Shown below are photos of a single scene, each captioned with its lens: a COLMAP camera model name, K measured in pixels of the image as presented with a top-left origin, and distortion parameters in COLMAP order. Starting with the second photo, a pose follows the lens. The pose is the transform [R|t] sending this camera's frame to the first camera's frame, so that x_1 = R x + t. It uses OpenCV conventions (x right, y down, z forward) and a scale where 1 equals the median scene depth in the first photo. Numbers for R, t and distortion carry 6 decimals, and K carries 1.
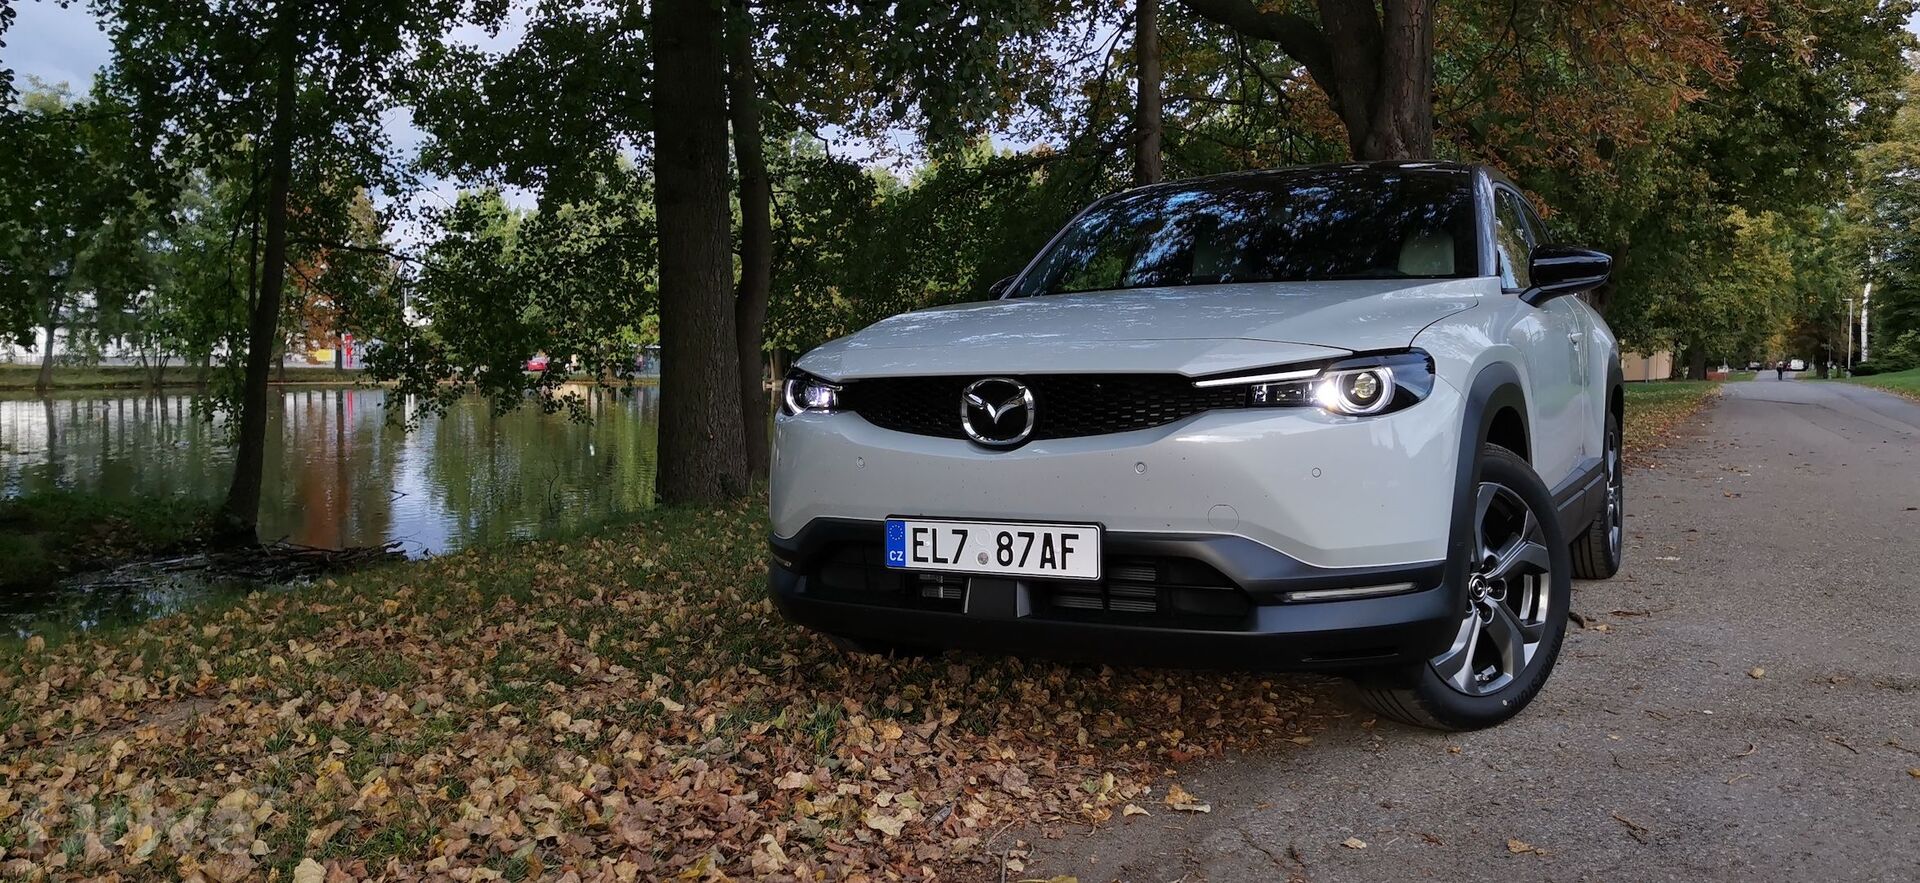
lens RADIAL K [[1448.4, 0, 960.0], [0, 1448.4, 441.5], [0, 0, 1]] dist [0.039467, -0.134845]
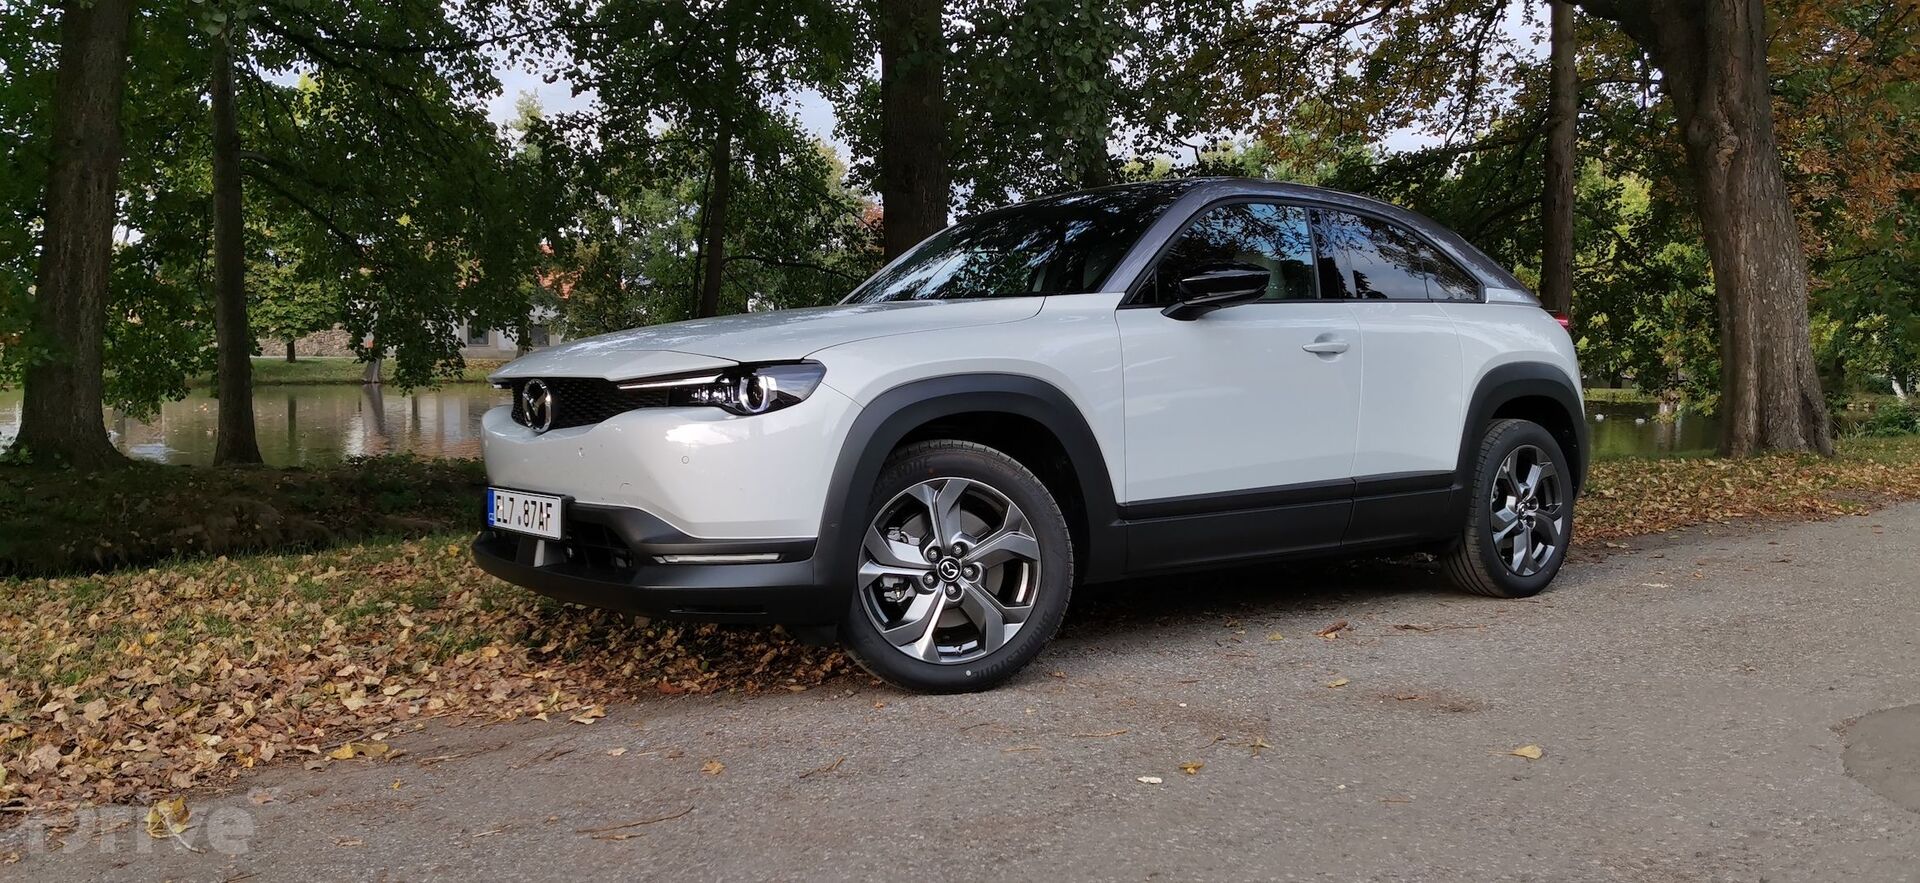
lens RADIAL K [[1448.4, 0, 960.0], [0, 1448.4, 441.5], [0, 0, 1]] dist [0.039467, -0.134845]
pose [[0.923824, 0.027906, -0.381799, 0.209176], [-0.027859, 0.999596, 0.005651, -0.001701], [0.381802, 0.005416, 0.924228, -0.012275]]
